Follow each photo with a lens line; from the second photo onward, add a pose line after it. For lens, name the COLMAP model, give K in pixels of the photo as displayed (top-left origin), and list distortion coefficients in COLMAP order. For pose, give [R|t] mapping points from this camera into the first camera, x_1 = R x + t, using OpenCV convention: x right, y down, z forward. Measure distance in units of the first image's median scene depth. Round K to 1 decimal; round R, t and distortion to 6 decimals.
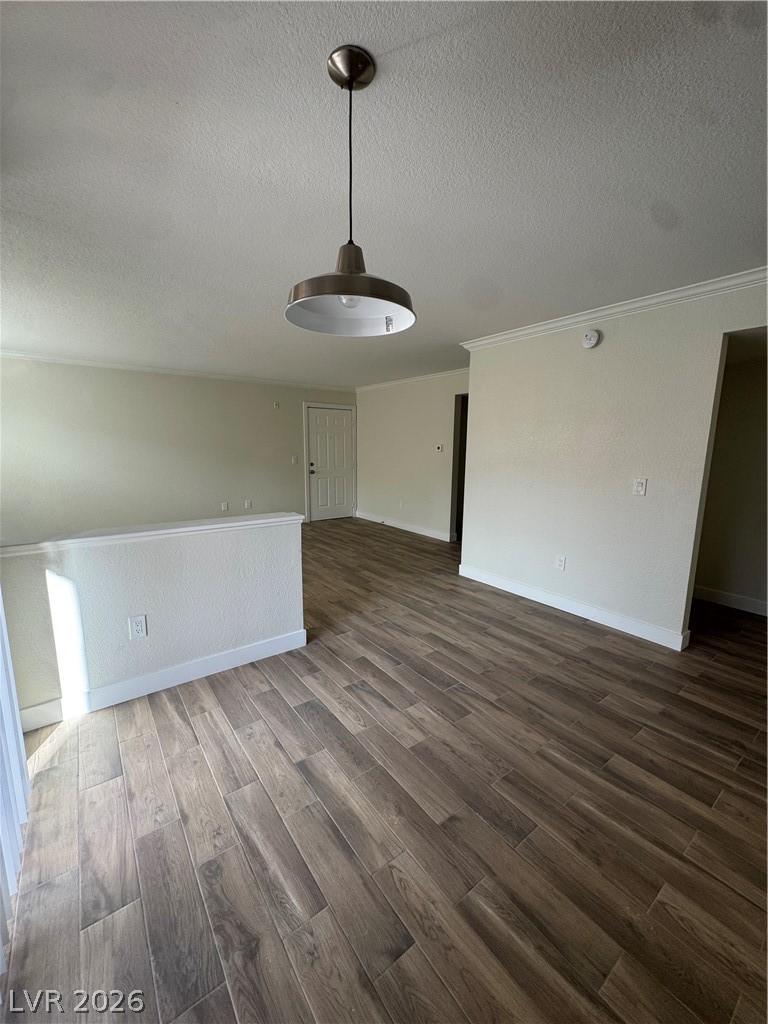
lens RADIAL K [[408.3, 0, 384.0], [0, 408.3, 512.0], [0, 0, 1]] dist [-0.003678, 0.000072]
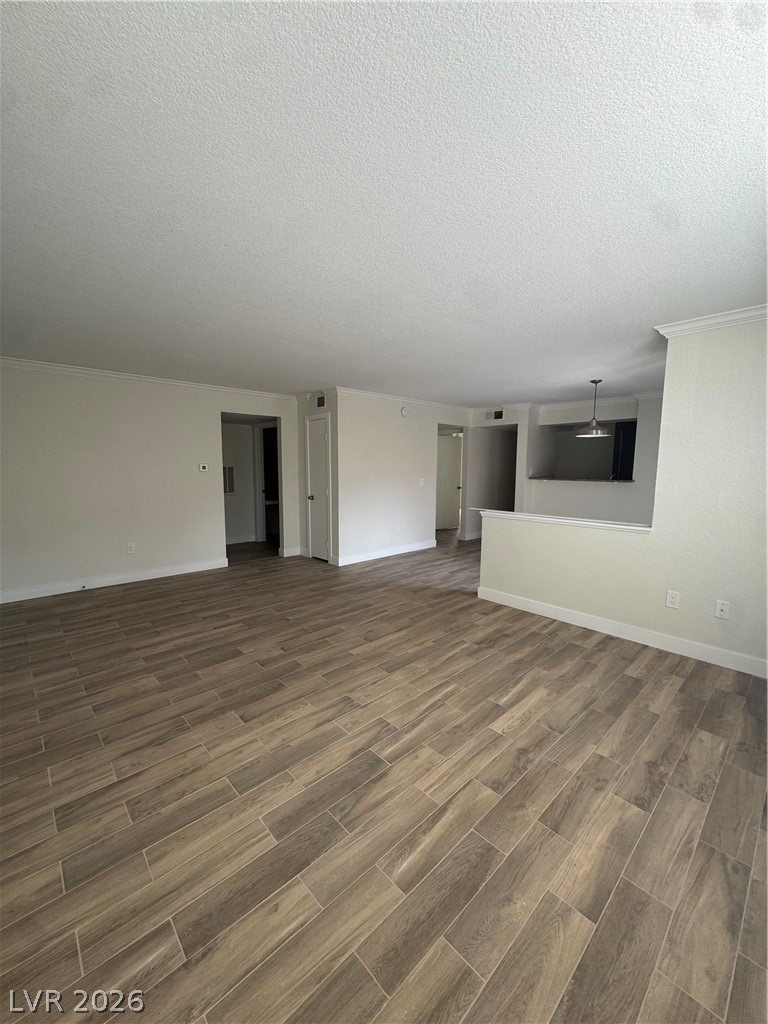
lens RADIAL K [[408.3, 0, 384.0], [0, 408.3, 512.0], [0, 0, 1]] dist [-0.003678, 0.000072]
pose [[-0.109224, -0.124048, 0.986247, -1.532208], [0.155013, 0.977918, 0.140168, -0.242298], [-0.981856, 0.168191, -0.087583, 1.367133]]
